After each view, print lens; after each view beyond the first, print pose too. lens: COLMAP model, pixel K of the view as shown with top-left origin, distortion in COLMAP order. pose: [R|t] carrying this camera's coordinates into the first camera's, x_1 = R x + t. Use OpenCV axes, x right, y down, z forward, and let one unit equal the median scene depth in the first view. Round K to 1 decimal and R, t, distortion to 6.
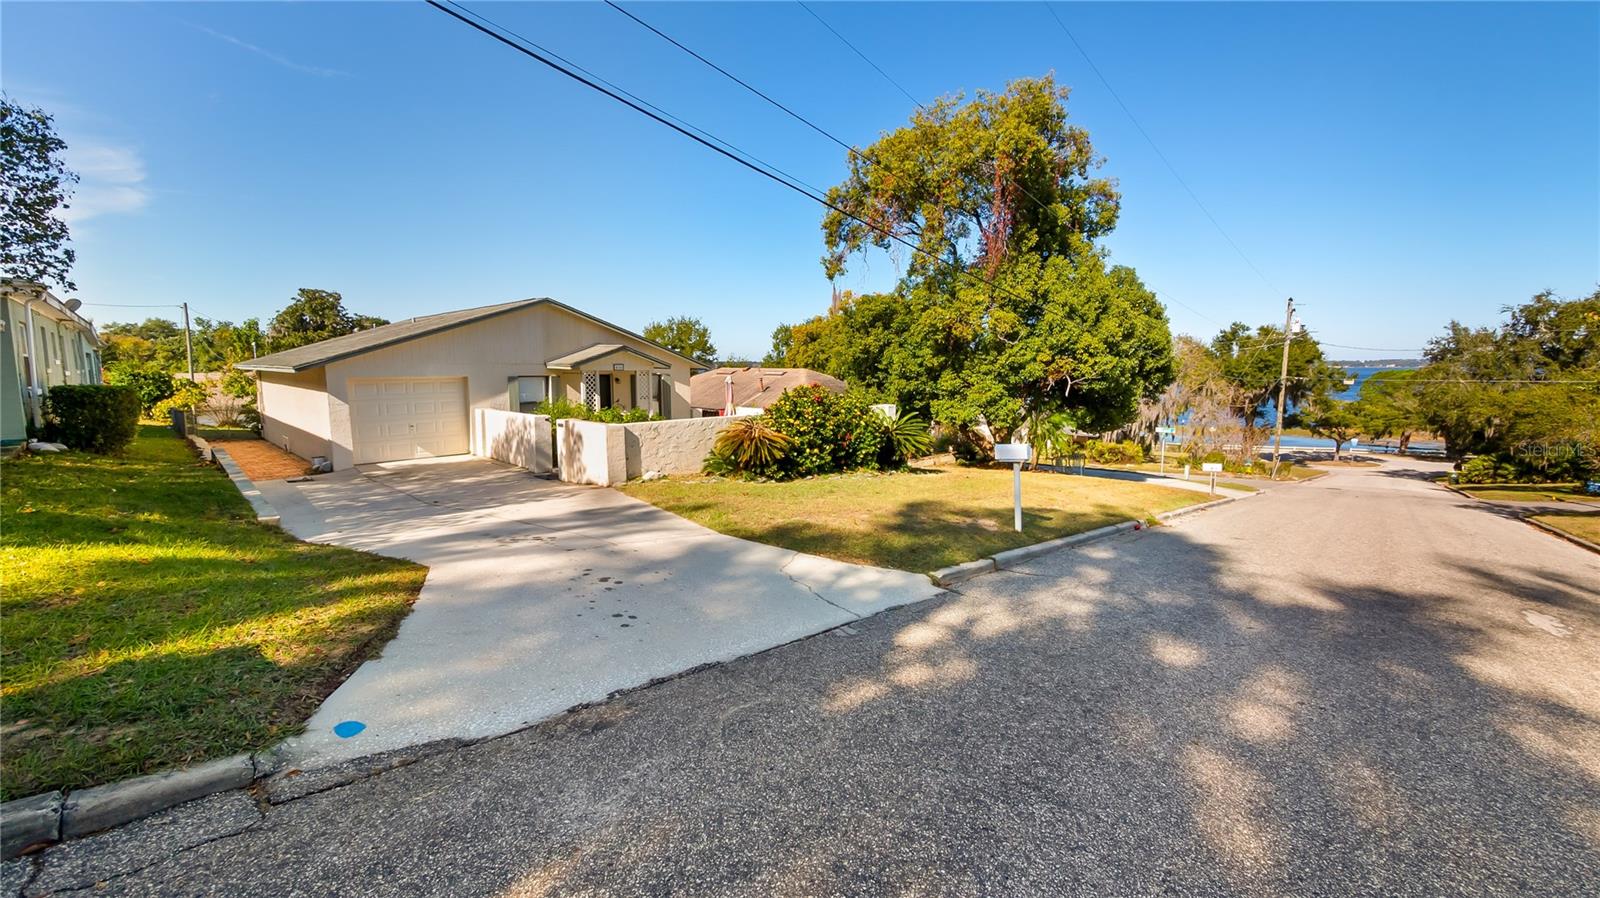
lens RADIAL K [[640.0, 0, 806.7], [0, 640.0, 437.2], [0, 0, 1]] dist [-0.000828, -0.000019]
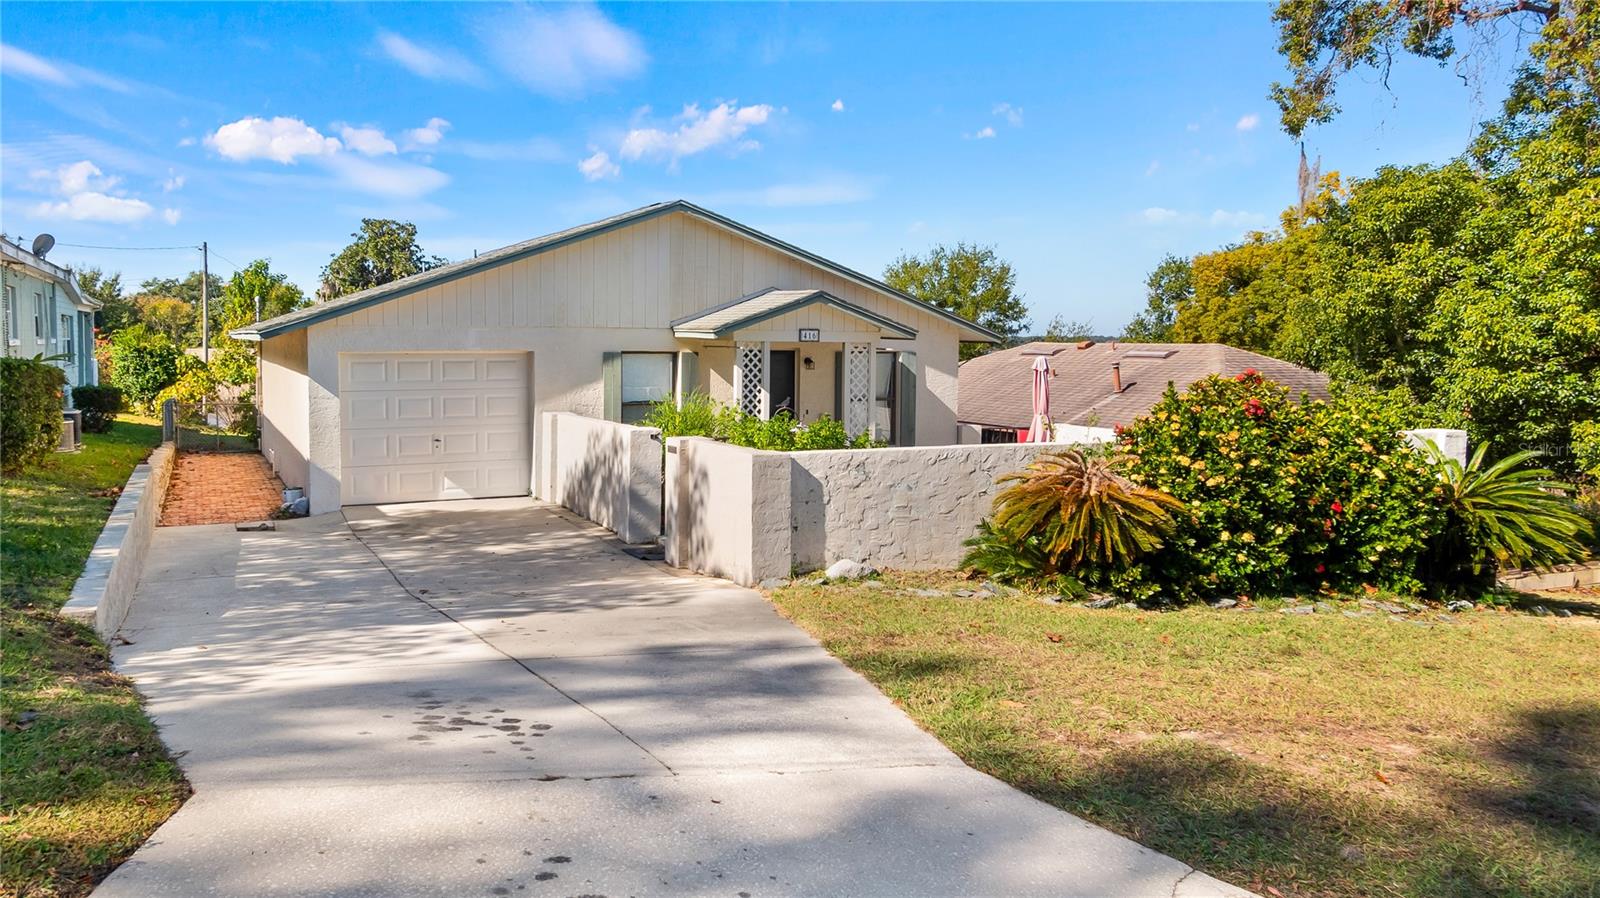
lens RADIAL K [[1200.3, 0, 704.6], [0, 1200.3, 421.7], [0, 0, 1]] dist [-0.002460, 0.008460]
pose [[0.918591, 0.029876, -0.394079, -0.002741], [-0.048651, 0.998103, -0.037734, -0.004964], [0.392204, 0.053835, 0.918302, 0.128626]]
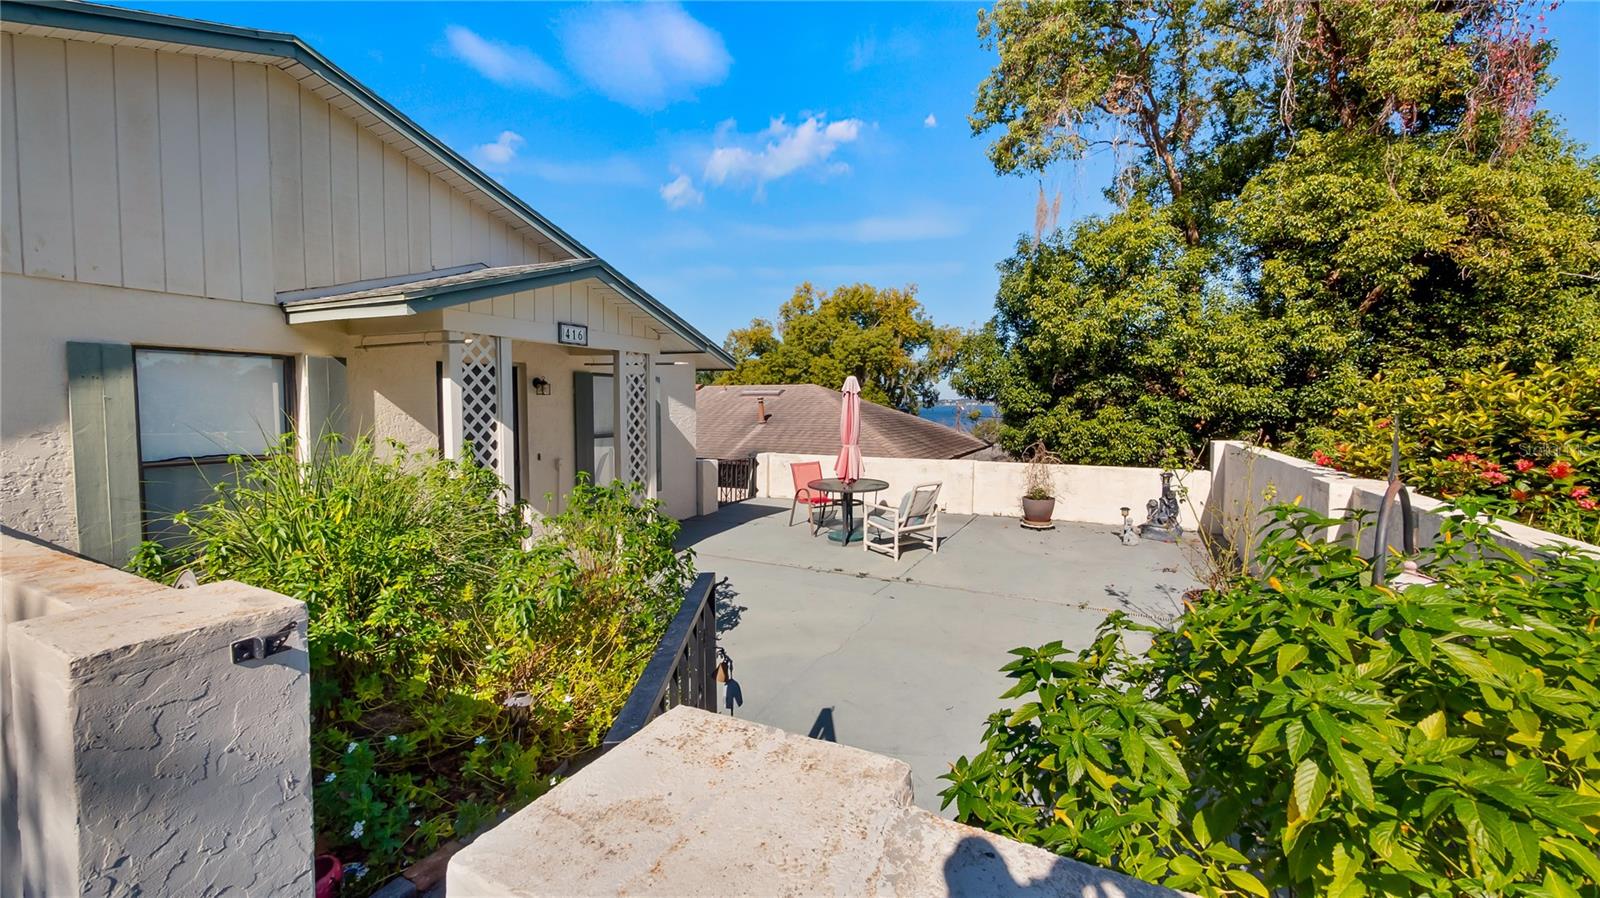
lens RADIAL K [[611.7, 0, 800.3], [0, 611.7, 430.0], [0, 0, 1]] dist [-0.010569, 0.000348]
pose [[0.952384, -0.013465, 0.304605, -0.284511], [0.035417, 0.997147, -0.066657, -0.042027], [-0.302838, 0.074271, 0.950144, 0.706859]]
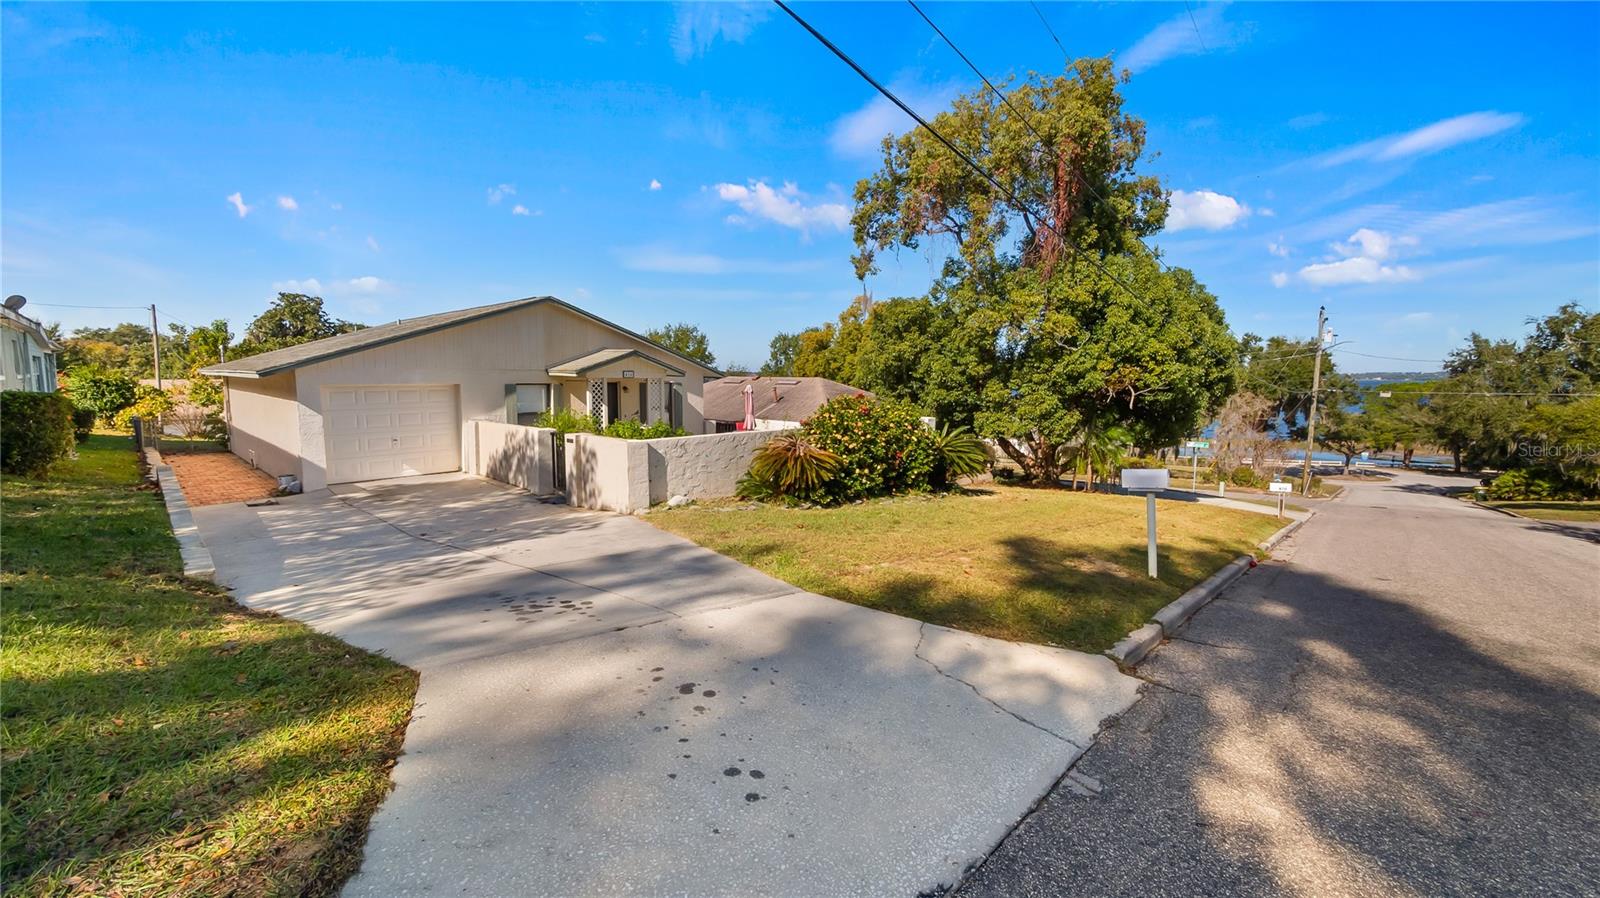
lens RADIAL K [[638.8, 0, 799.8], [0, 638.8, 436.4], [0, 0, 1]] dist [-0.001418, -0.000054]
pose [[0.999919, 0.003669, 0.012180, -0.065217], [-0.003461, 0.999848, -0.017080, -0.008172], [-0.012241, 0.017037, 0.999780, 0.105106]]
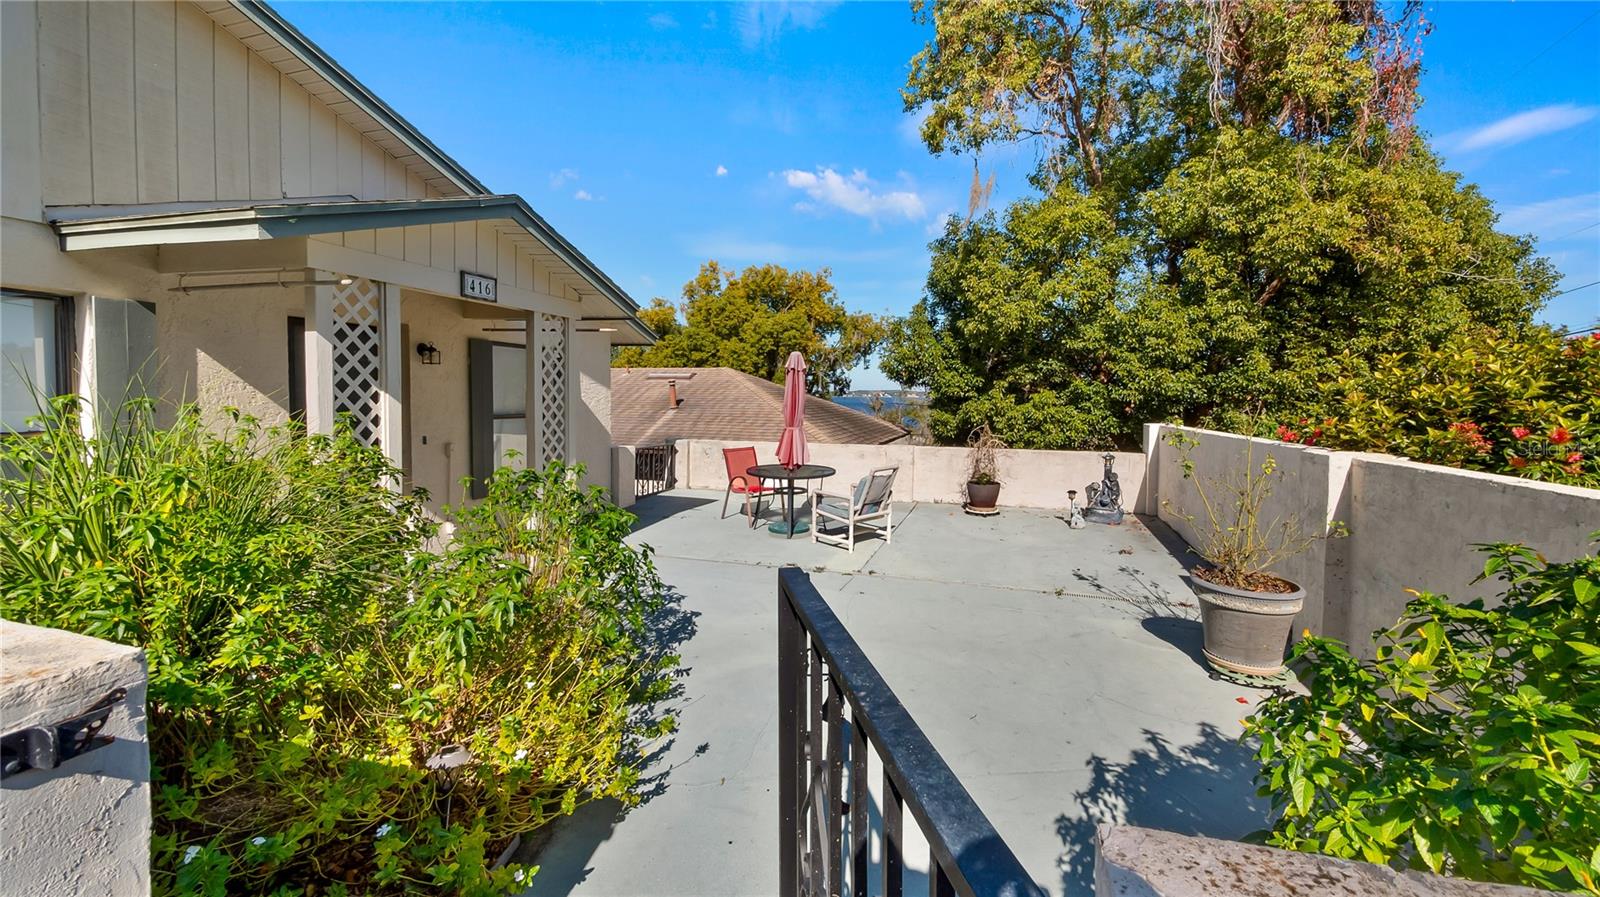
lens RADIAL K [[631.8, 0, 808.4], [0, 631.8, 416.6], [0, 0, 1]] dist [-0.007866, -0.000189]
pose [[0.880914, -0.007452, 0.473219, -0.301986], [0.044806, 0.996698, -0.067713, -0.038291], [-0.471151, 0.080852, 0.878339, 0.742187]]
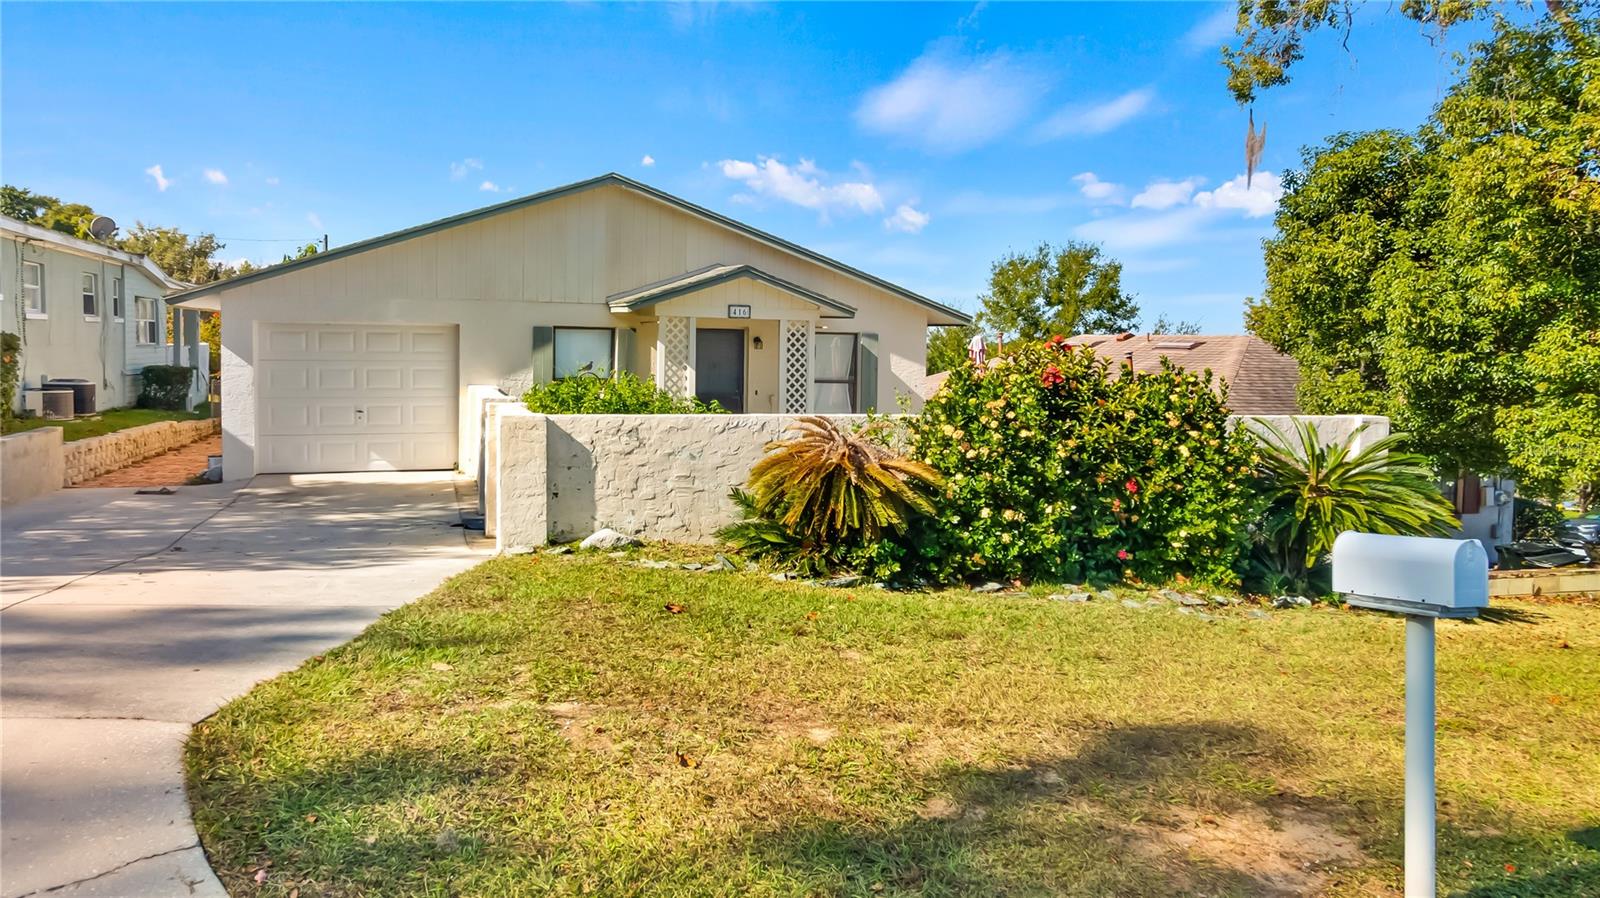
lens RADIAL K [[1173.9, 0, 798.4], [0, 1173.9, 399.8], [0, 0, 1]] dist [0.008962, 0.005712]
pose [[0.873900, 0.037007, -0.484695, 0.175734], [-0.072204, 0.995919, -0.054143, 0.000258], [0.480713, 0.082312, 0.873006, 0.264527]]
